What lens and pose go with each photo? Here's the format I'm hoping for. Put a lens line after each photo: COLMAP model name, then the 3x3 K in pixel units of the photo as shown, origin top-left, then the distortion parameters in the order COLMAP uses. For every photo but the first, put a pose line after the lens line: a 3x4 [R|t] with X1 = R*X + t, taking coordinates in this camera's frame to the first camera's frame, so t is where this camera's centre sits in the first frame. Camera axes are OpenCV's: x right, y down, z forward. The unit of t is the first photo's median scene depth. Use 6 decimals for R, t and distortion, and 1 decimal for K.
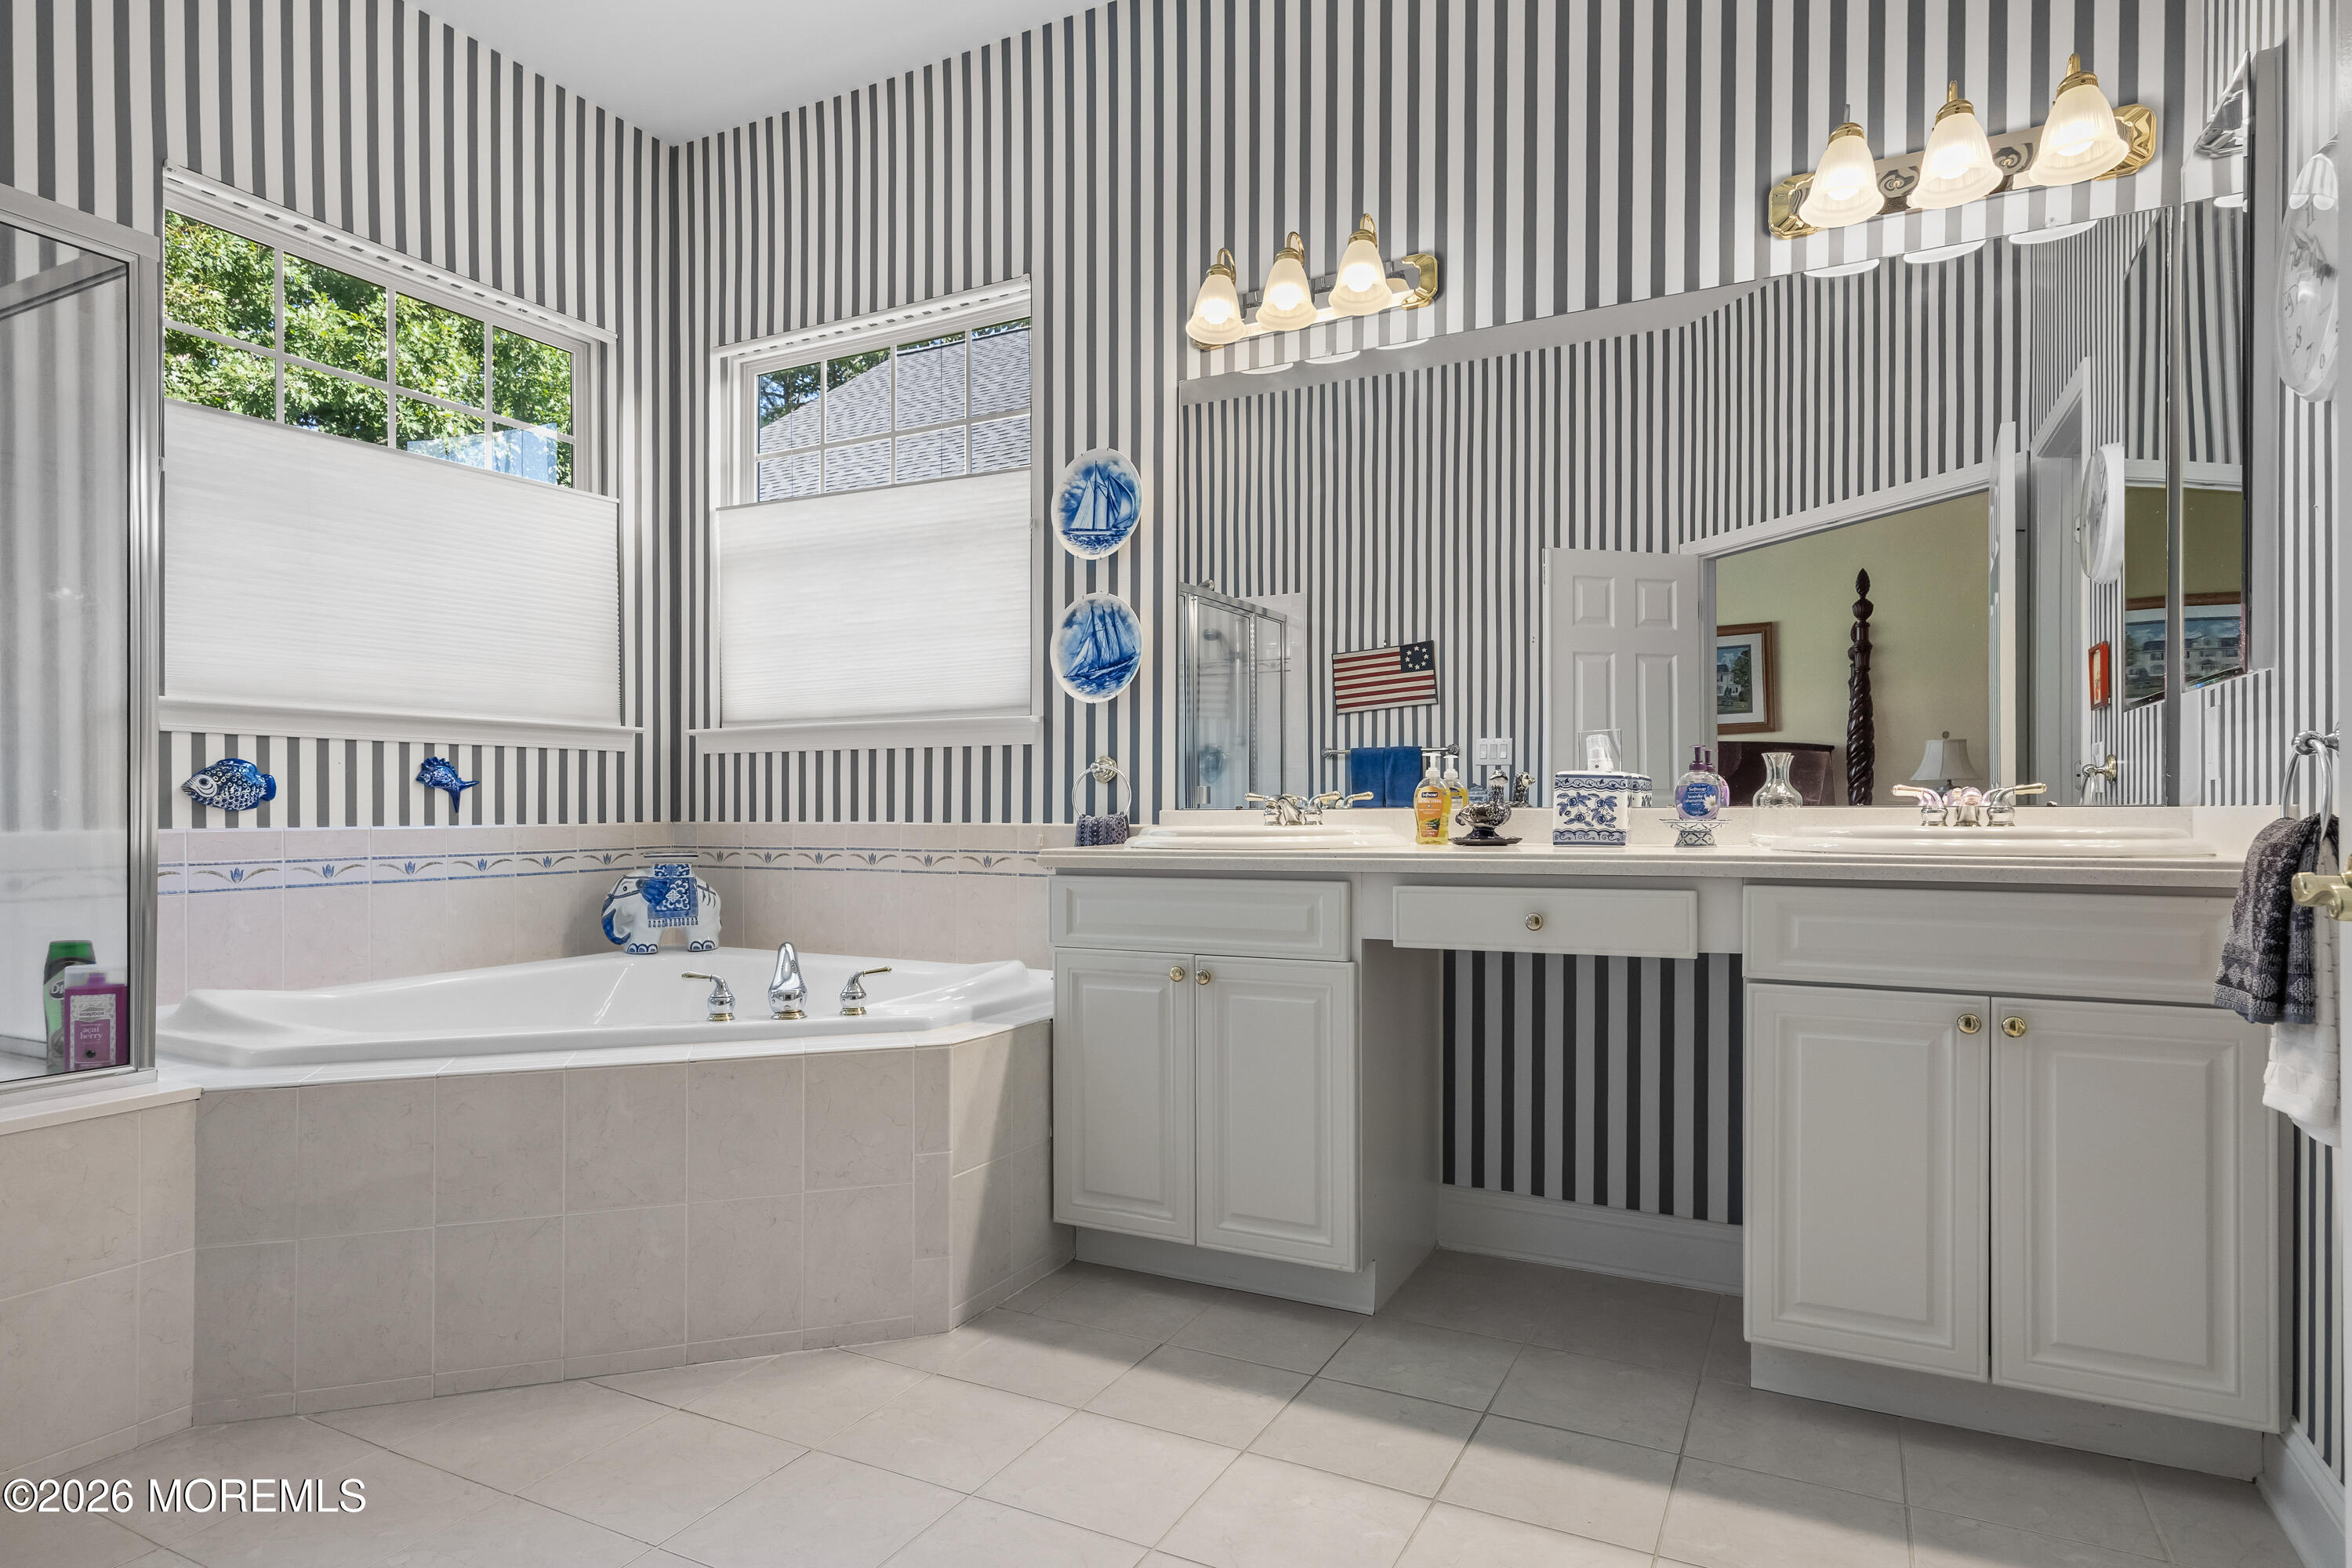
lens RADIAL K [[1296.0, 0, 1184.5], [0, 1296.0, 804.1], [0, 0, 1]] dist [0.013065, 0.000076]
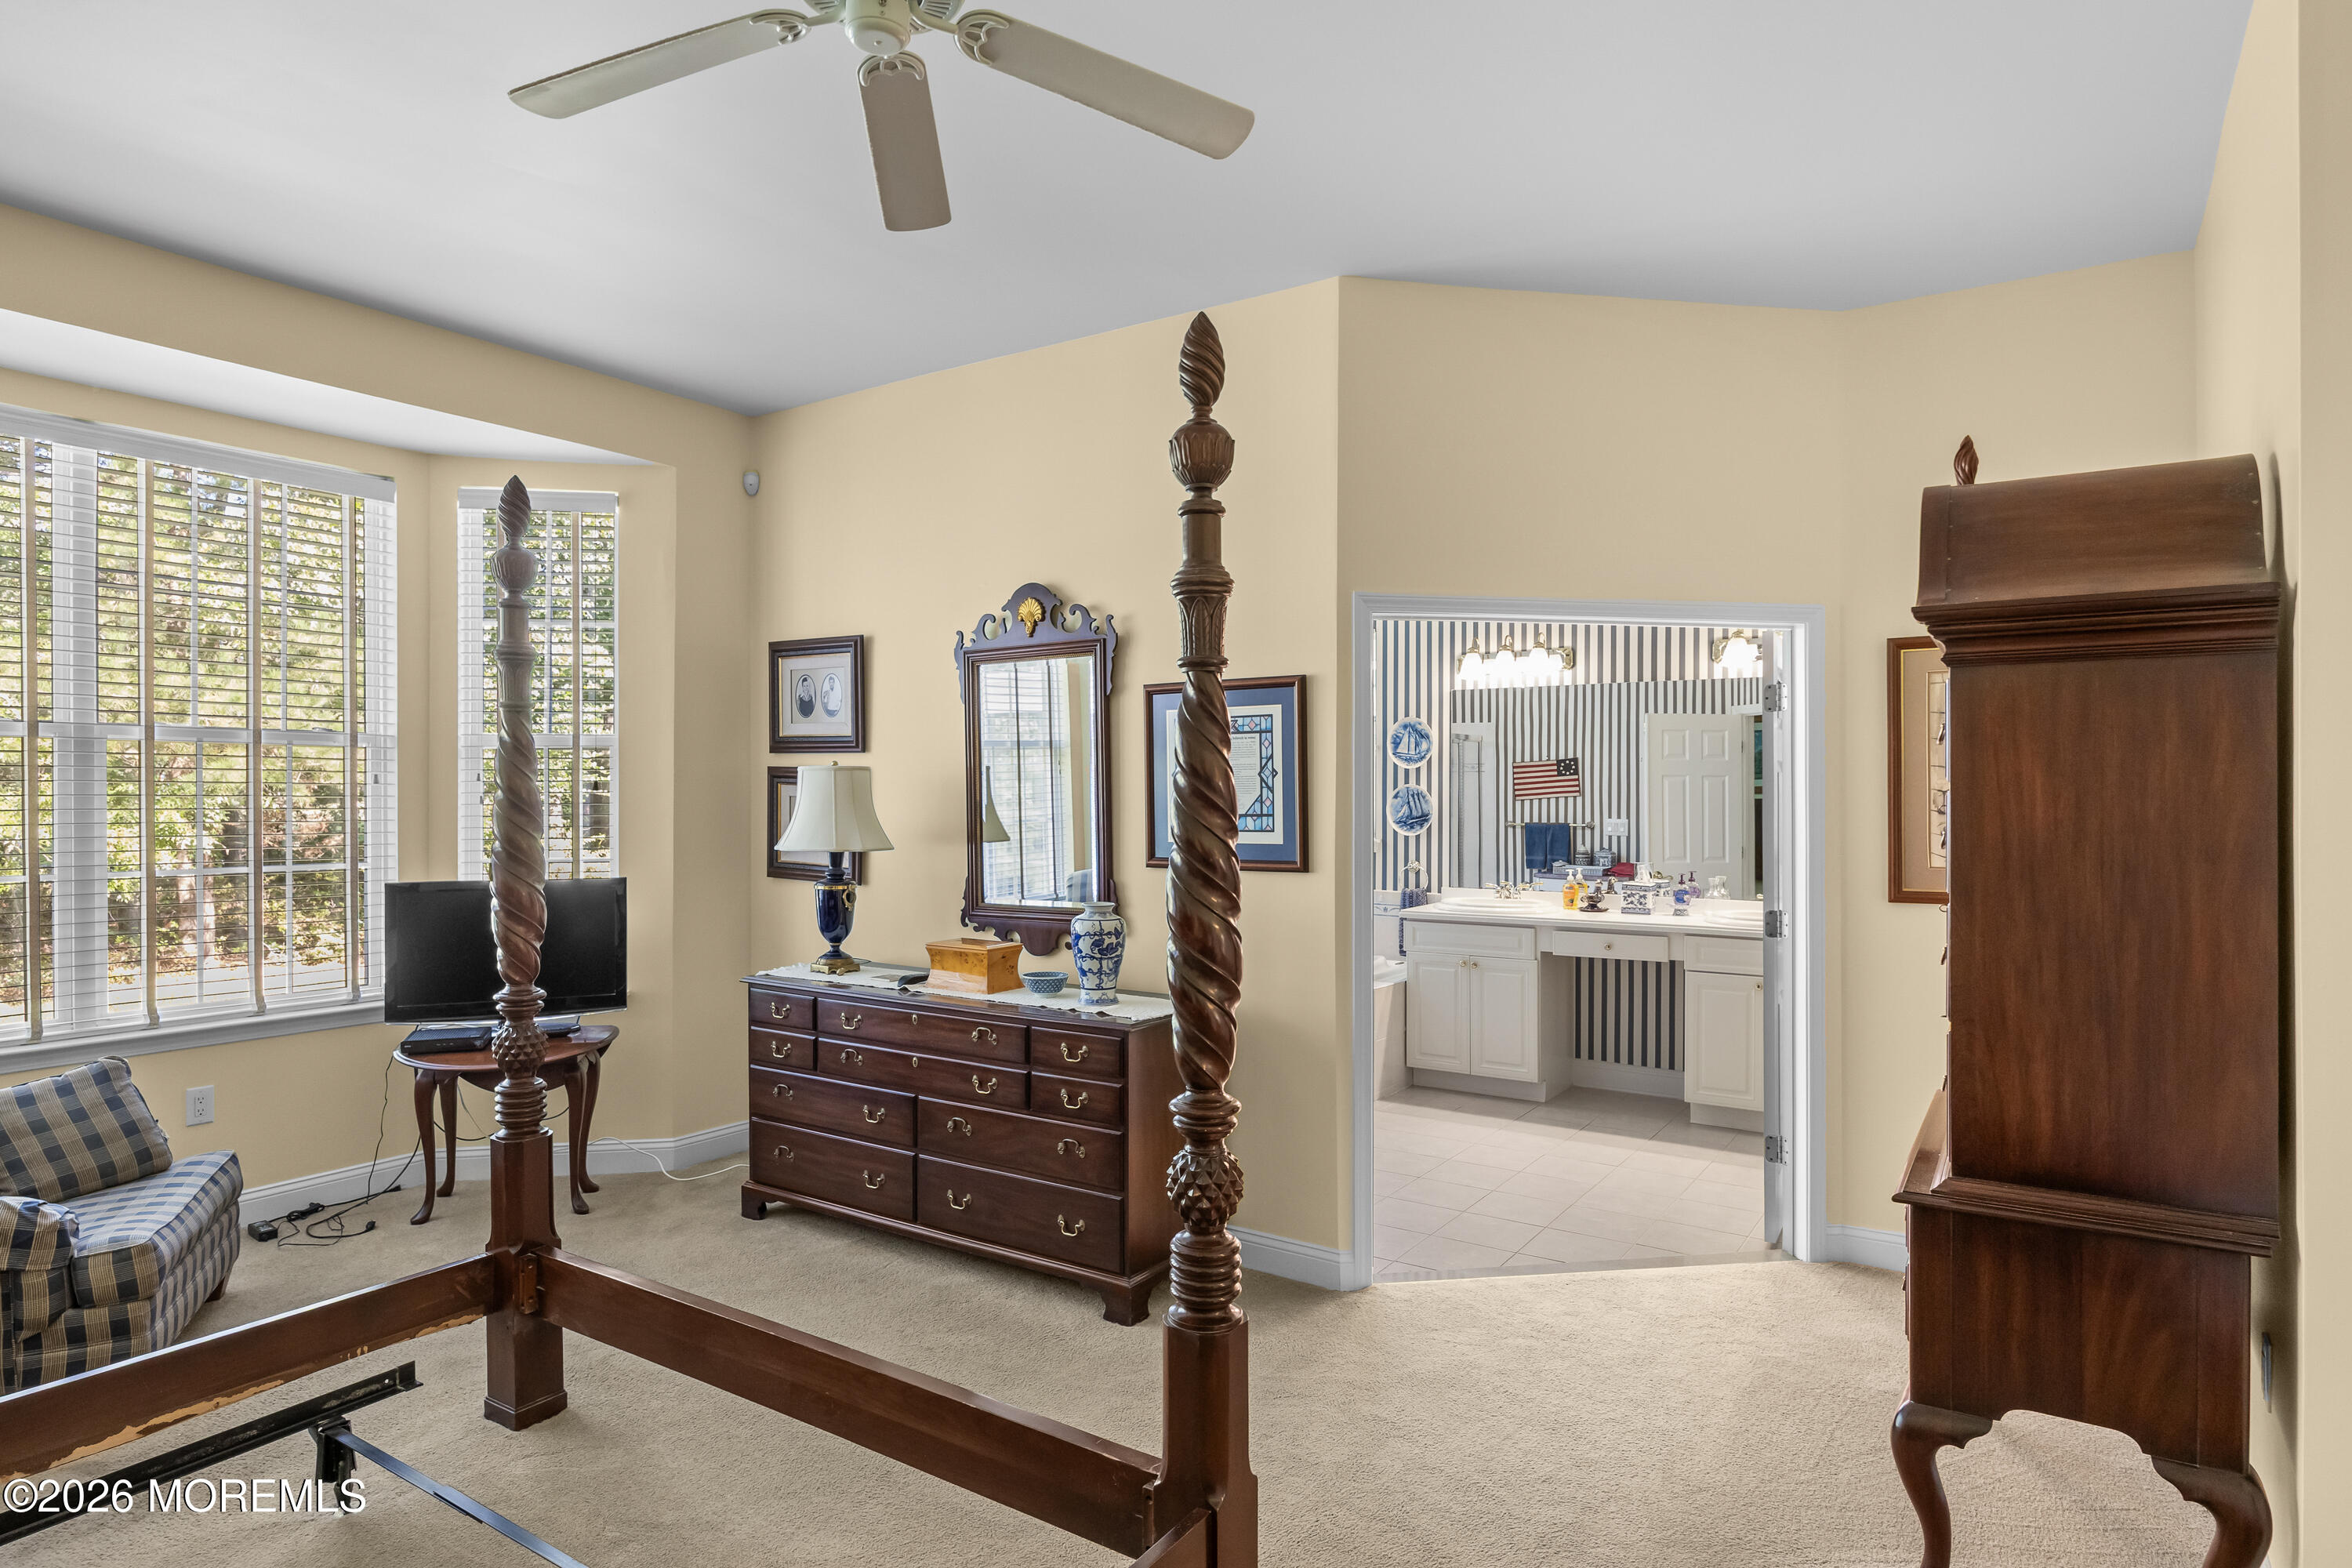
lens RADIAL K [[1296.0, 0, 1172.4], [0, 1296.0, 773.8], [0, 0, 1]] dist [0.013065, 0.000076]
pose [[0.992287, 0.001906, -0.123944, -0.192033], [-0.003387, 0.999925, -0.011741, -0.153848], [0.123912, 0.012070, 0.992220, -1.175657]]
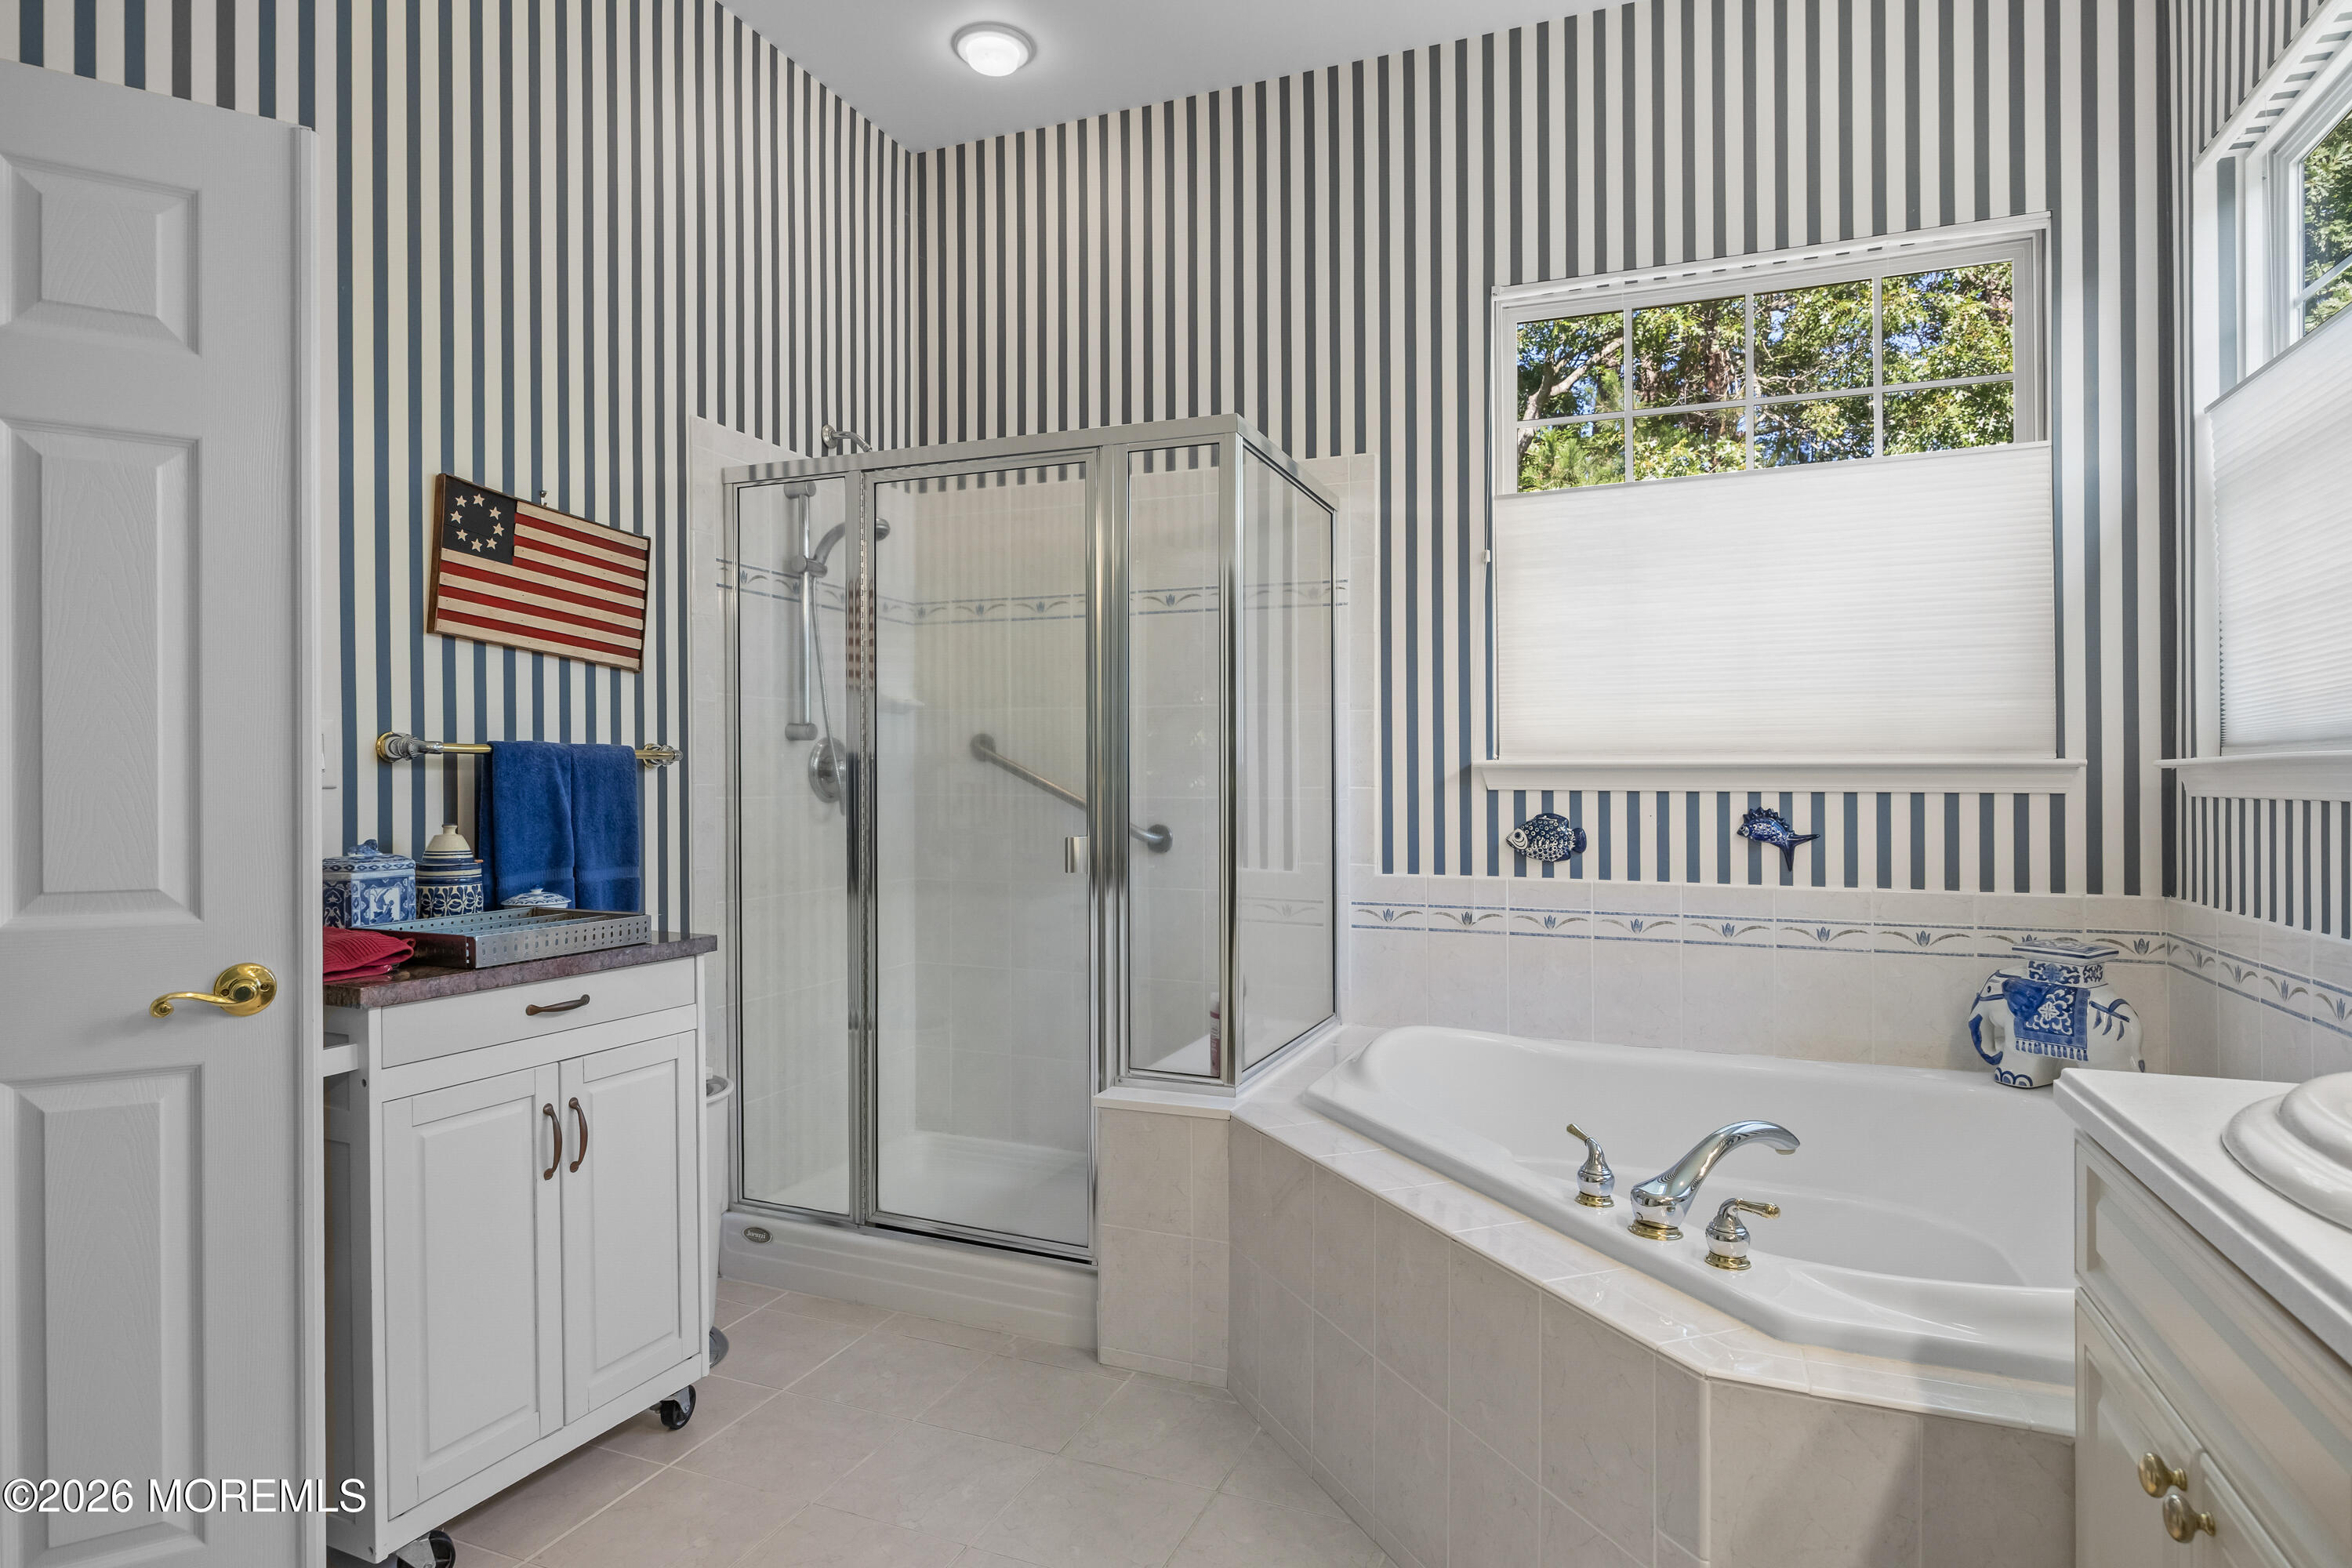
lens RADIAL K [[1296.0, 0, 1172.1], [0, 1296.0, 783.4], [0, 0, 1]] dist [0.013065, 0.000076]
pose [[0.098487, 0.005807, -0.995121, 0.278933], [-0.001629, 0.999983, 0.005675, -0.059965], [0.995137, 0.001062, 0.098495, 0.540111]]
